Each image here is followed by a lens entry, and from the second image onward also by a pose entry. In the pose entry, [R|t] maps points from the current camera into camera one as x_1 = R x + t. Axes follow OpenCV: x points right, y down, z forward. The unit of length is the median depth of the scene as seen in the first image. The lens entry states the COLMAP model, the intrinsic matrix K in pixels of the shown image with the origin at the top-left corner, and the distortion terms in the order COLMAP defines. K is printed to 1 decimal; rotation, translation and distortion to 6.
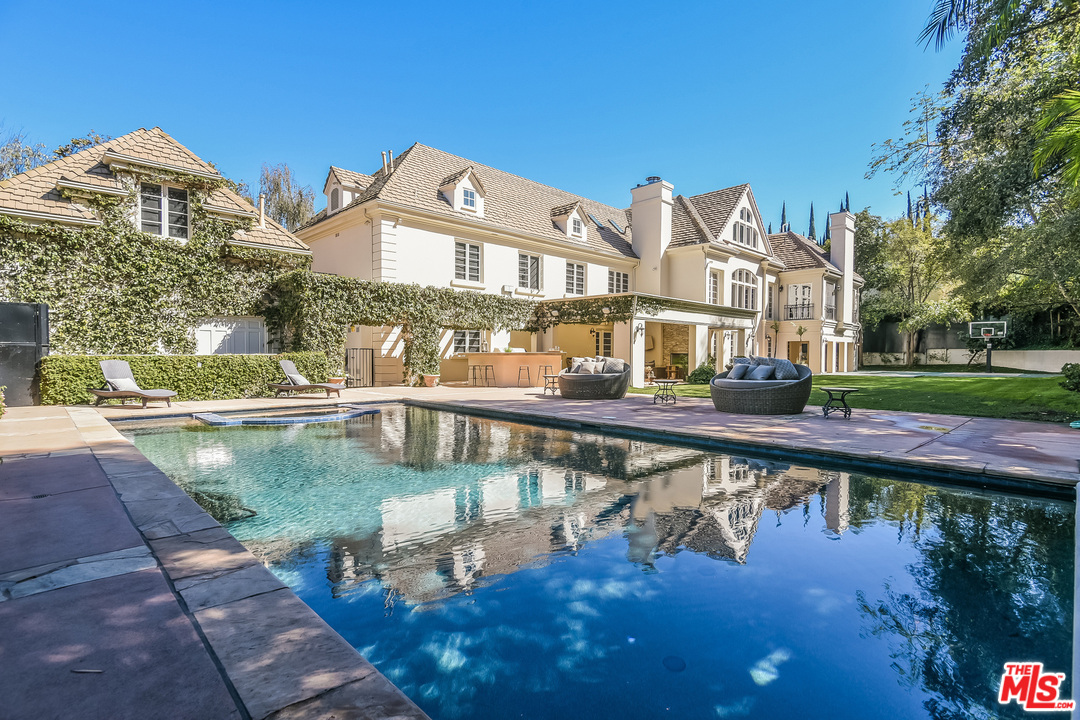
lens RADIAL K [[522.4, 0, 543.9], [0, 522.4, 363.9], [0, 0, 1]] dist [-0.012672, -0.001407]
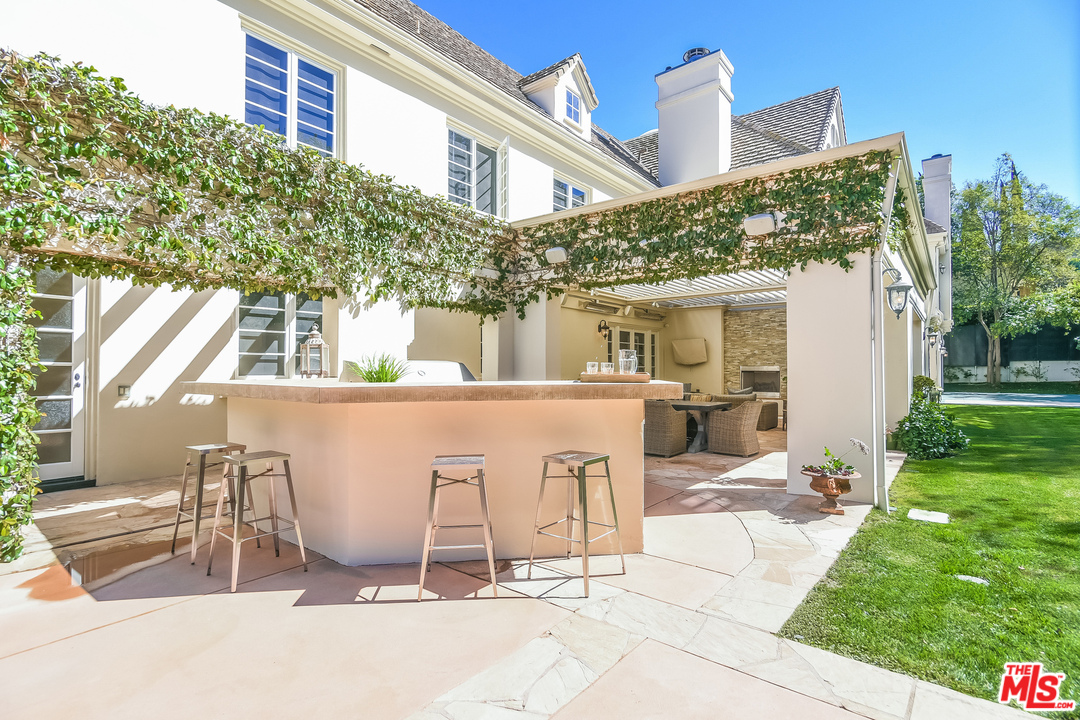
lens RADIAL K [[522.4, 0, 541.4], [0, 522.4, 363.6], [0, 0, 1]] dist [-0.012672, -0.001407]
pose [[0.994067, -0.003978, 0.108693, -0.017224], [0.007035, 0.999590, -0.027757, -0.014273], [-0.108538, 0.028357, 0.993688, 0.489111]]
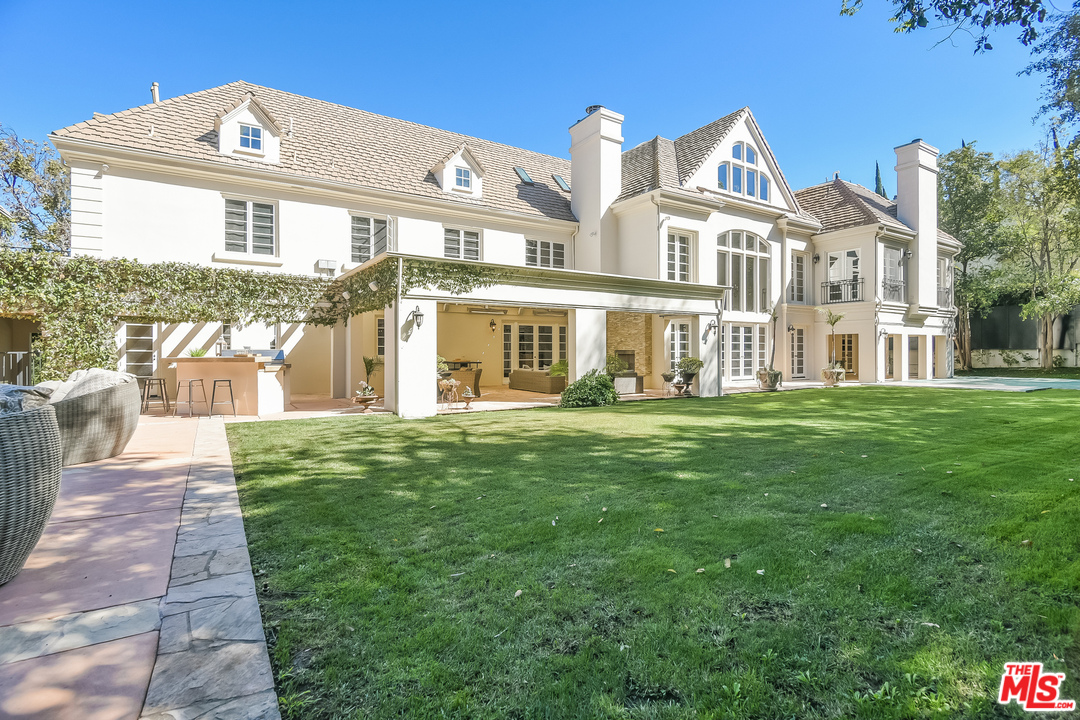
lens RADIAL K [[522.4, 0, 539.2], [0, 522.4, 353.1], [0, 0, 1]] dist [-0.012672, -0.001407]
pose [[0.978227, -0.006798, -0.207425, 0.284818], [0.002863, 0.999810, -0.019265, -0.008269], [0.207516, 0.018251, 0.978061, 0.297929]]
